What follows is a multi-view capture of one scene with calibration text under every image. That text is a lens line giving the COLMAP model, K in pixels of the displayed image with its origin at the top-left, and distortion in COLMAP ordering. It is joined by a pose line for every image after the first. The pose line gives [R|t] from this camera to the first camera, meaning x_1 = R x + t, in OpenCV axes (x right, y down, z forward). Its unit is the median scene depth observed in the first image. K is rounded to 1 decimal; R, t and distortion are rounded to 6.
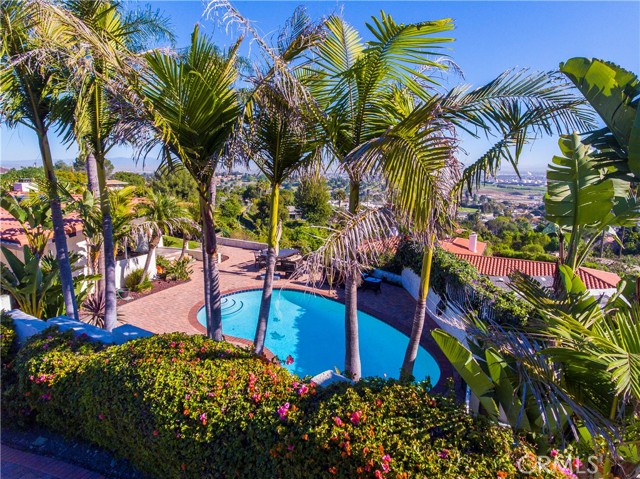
lens RADIAL K [[376.7, 0, 315.5], [0, 376.7, 236.8], [0, 0, 1]] dist [-0.004659, -0.000156]
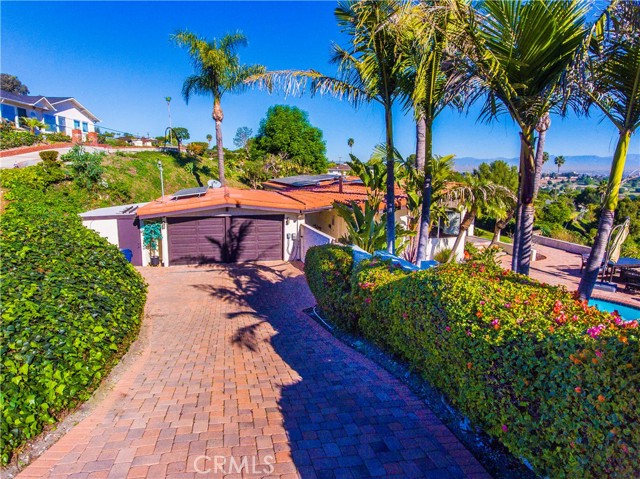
lens RADIAL K [[376.7, 0, 313.2], [0, 376.7, 239.5], [0, 0, 1]] dist [-0.004659, -0.000156]
pose [[0.698973, 0.114669, -0.705895, 0.019516], [-0.112069, 0.992429, 0.050244, 0.127217], [0.706312, 0.043990, 0.706532, -0.025413]]
